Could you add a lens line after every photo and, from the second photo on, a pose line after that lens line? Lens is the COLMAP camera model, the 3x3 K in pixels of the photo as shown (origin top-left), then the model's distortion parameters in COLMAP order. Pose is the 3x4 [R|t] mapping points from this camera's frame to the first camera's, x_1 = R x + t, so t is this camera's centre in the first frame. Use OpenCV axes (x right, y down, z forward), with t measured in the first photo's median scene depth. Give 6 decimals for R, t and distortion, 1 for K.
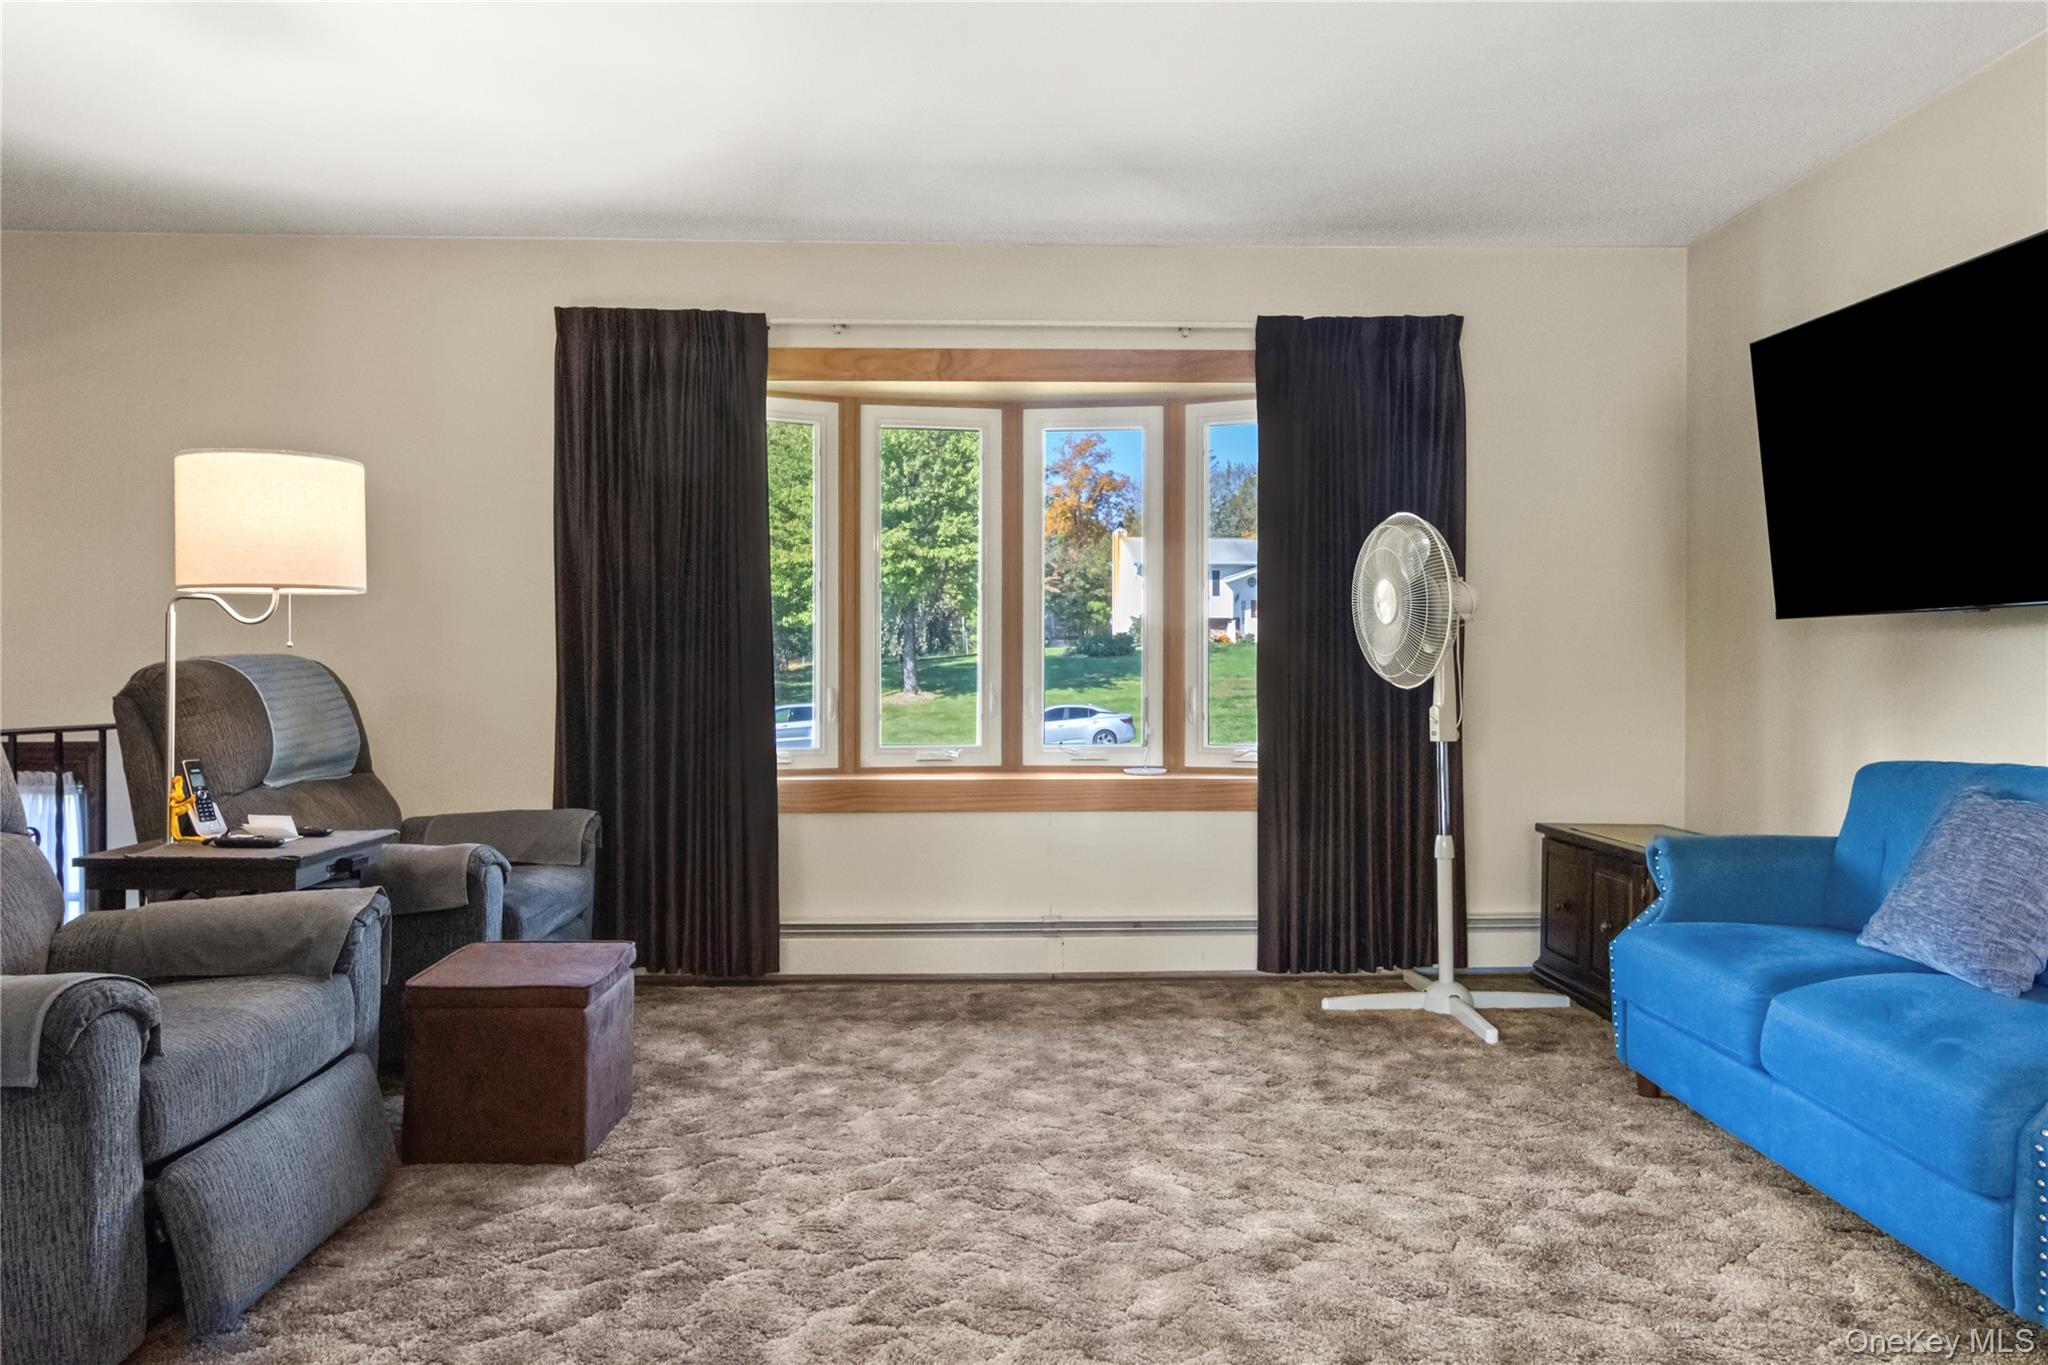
lens RADIAL K [[1323.7, 0, 1018.2], [0, 1323.7, 678.5], [0, 0, 1]] dist [-0.009074, 0.005508]
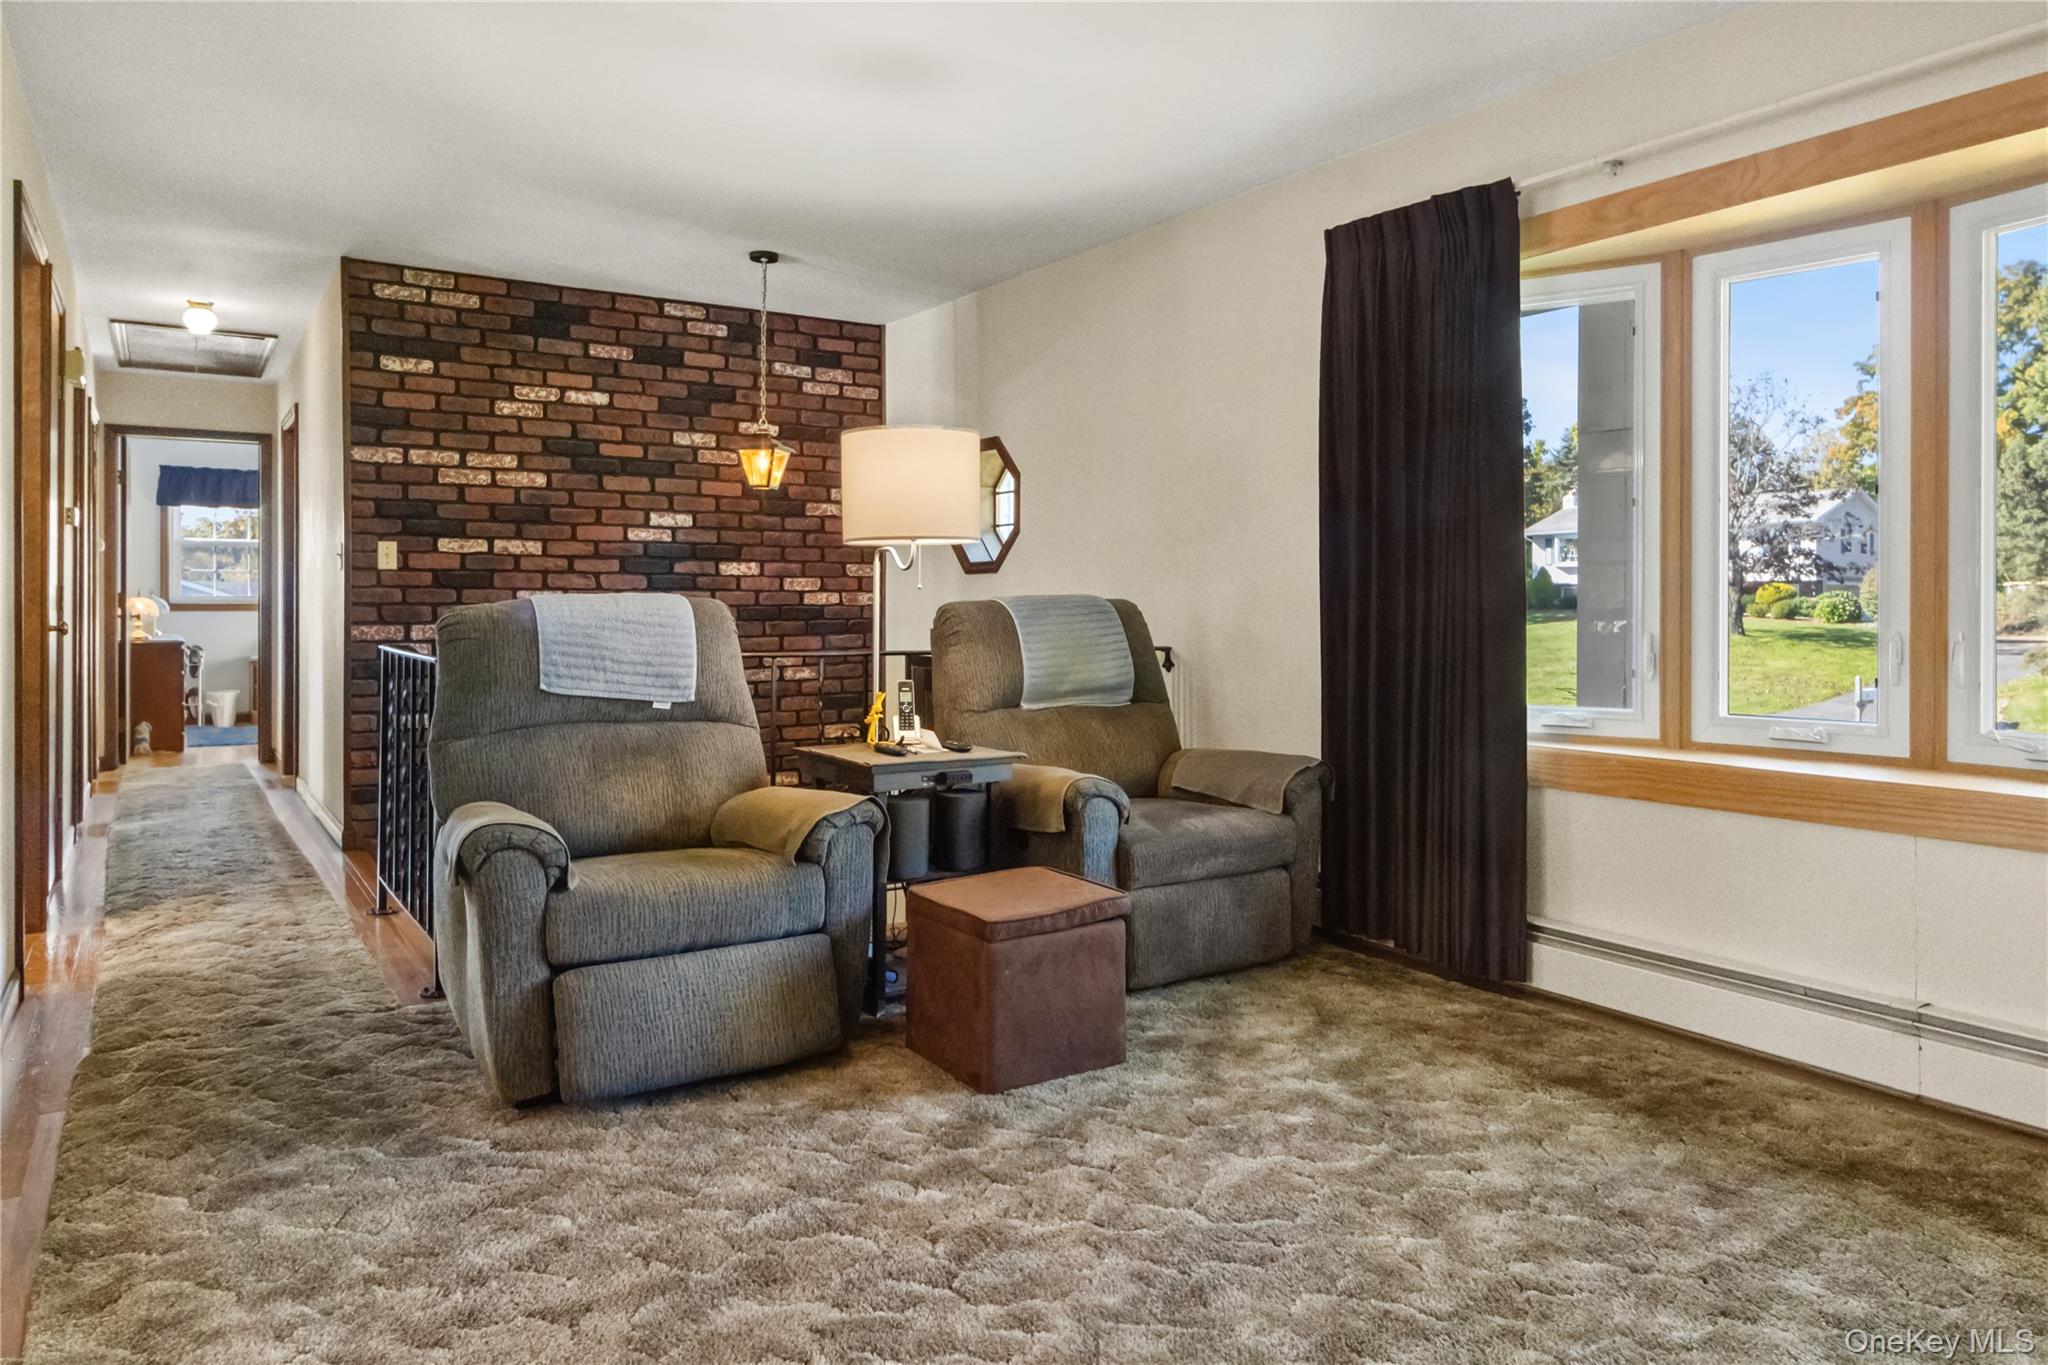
lens RADIAL K [[1323.7, 0, 989.6], [0, 1323.7, 602.7], [0, 0, 1]] dist [-0.009074, 0.005508]
pose [[0.521746, 0.001210, -0.853100, 0.402998], [-0.009060, 0.999950, -0.004122, -0.005842], [0.853053, 0.009880, 0.521731, 0.349635]]
